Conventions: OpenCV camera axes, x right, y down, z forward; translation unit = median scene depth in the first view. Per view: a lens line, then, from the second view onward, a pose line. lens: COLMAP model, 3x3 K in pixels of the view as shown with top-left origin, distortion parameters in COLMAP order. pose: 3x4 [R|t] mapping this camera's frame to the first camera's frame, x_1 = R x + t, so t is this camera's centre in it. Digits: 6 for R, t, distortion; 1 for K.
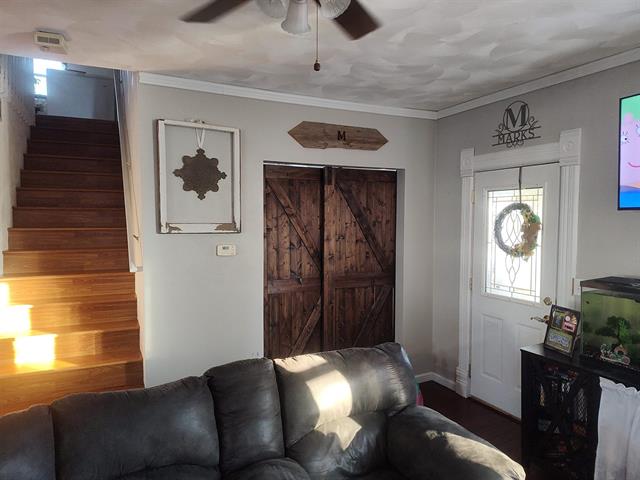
lens RADIAL K [[431.8, 0, 315.9], [0, 431.8, 240.0], [0, 0, 1]] dist [0.018483, -0.019646]
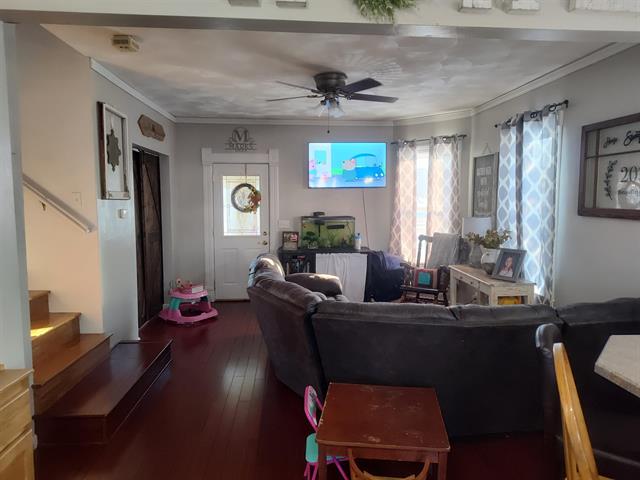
lens RADIAL K [[431.8, 0, 307.4], [0, 431.8, 238.9], [0, 0, 1]] dist [0.018483, -0.019646]
pose [[0.397031, -0.083611, 0.913989, -1.243949], [0.042837, 0.996445, 0.072546, 0.031562], [-0.916805, 0.010349, 0.399202, 0.025461]]
